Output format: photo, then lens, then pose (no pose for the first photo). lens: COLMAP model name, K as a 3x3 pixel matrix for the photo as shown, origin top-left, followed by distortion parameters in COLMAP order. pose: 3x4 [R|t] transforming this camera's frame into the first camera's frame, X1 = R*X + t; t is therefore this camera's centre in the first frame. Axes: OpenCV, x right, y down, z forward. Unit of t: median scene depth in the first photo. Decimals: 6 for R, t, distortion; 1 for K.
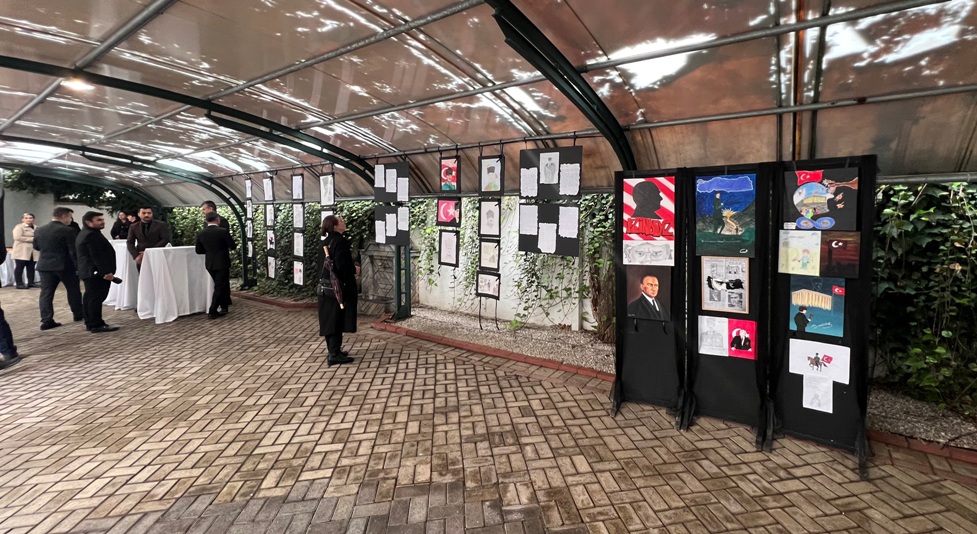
lens RADIAL K [[422.4, 0, 524.0], [0, 422.4, 241.7], [0, 0, 1]] dist [-0.002951, 0.000017]
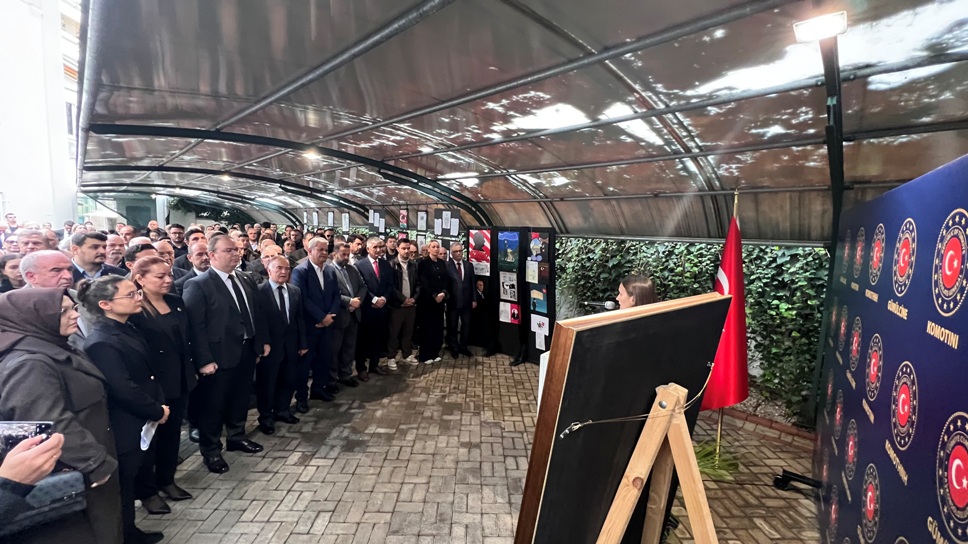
lens RADIAL K [[389.8, 0, 484.8], [0, 389.8, 270.7], [0, 0, 1]] dist [0.001084, -0.000216]
pose [[0.983326, 0.052404, -0.174135, 0.526592], [-0.044828, 0.997881, 0.047161, -0.041545], [0.176237, -0.038569, 0.983592, -0.636782]]
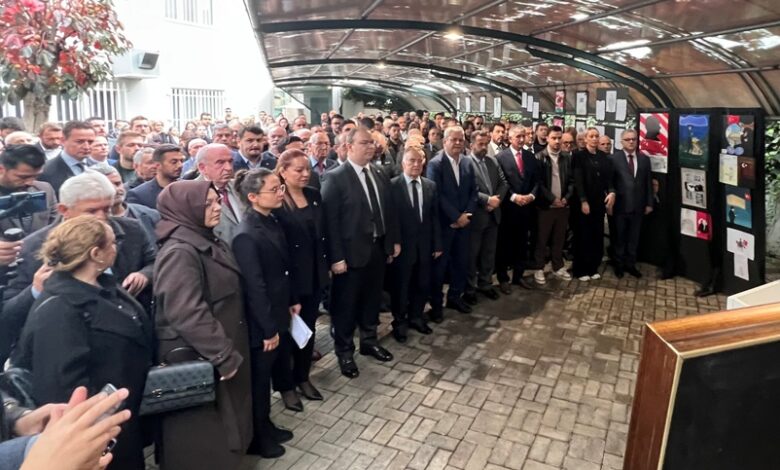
lens RADIAL K [[457.5, 0, 489.7], [0, 457.5, 148.5], [0, 0, 1]] dist [0.001236, -0.000167]
pose [[0.848026, 0.052757, -0.527323, 0.547023], [-0.039737, 0.998562, 0.035999, -0.050916], [0.528463, -0.009574, 0.848902, -0.573199]]
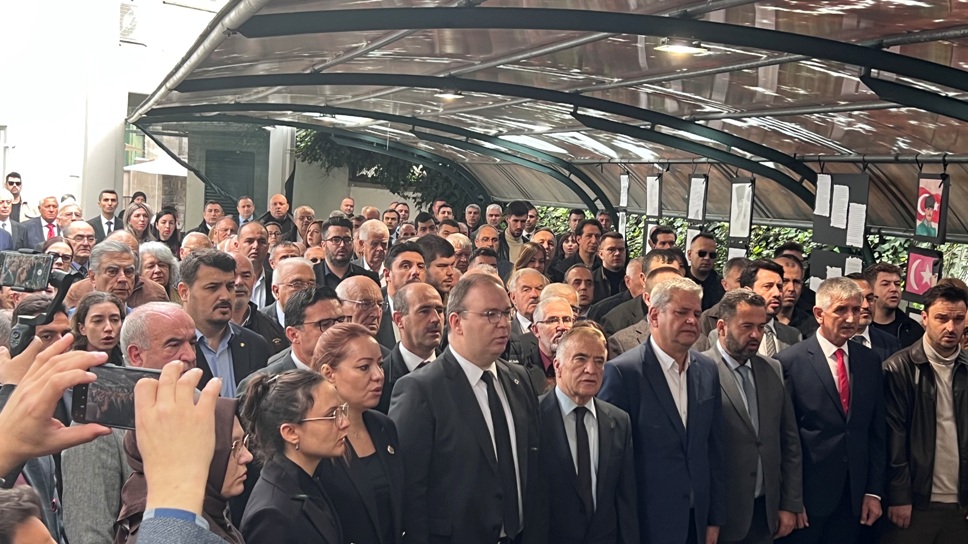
lens RADIAL K [[1327.0, 0, 489.6], [0, 1327.0, 252.3], [0, 0, 1]] dist [0.099957, 0.000000]
pose [[0.767827, 0.072572, -0.636534, 0.564688], [-0.088112, 0.996084, 0.007278, -0.076449], [0.634569, 0.050498, 0.771215, -0.779652]]
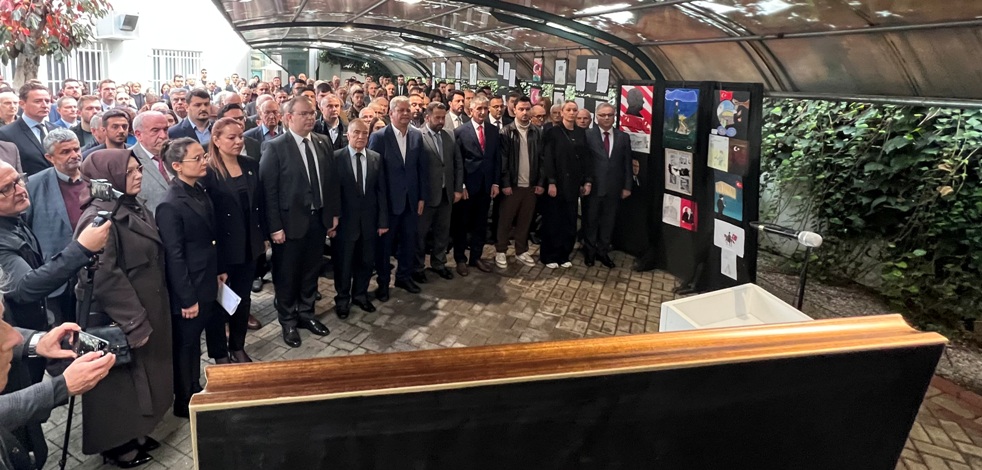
lens RADIAL K [[487.4, 0, 414.3], [0, 487.4, 127.9], [0, 0, 1]] dist [-0.002498, -0.000281]
pose [[0.769509, 0.092571, -0.631891, 0.607372], [-0.062644, 0.995608, 0.069568, -0.067059], [0.635556, -0.013949, 0.771929, -0.528690]]
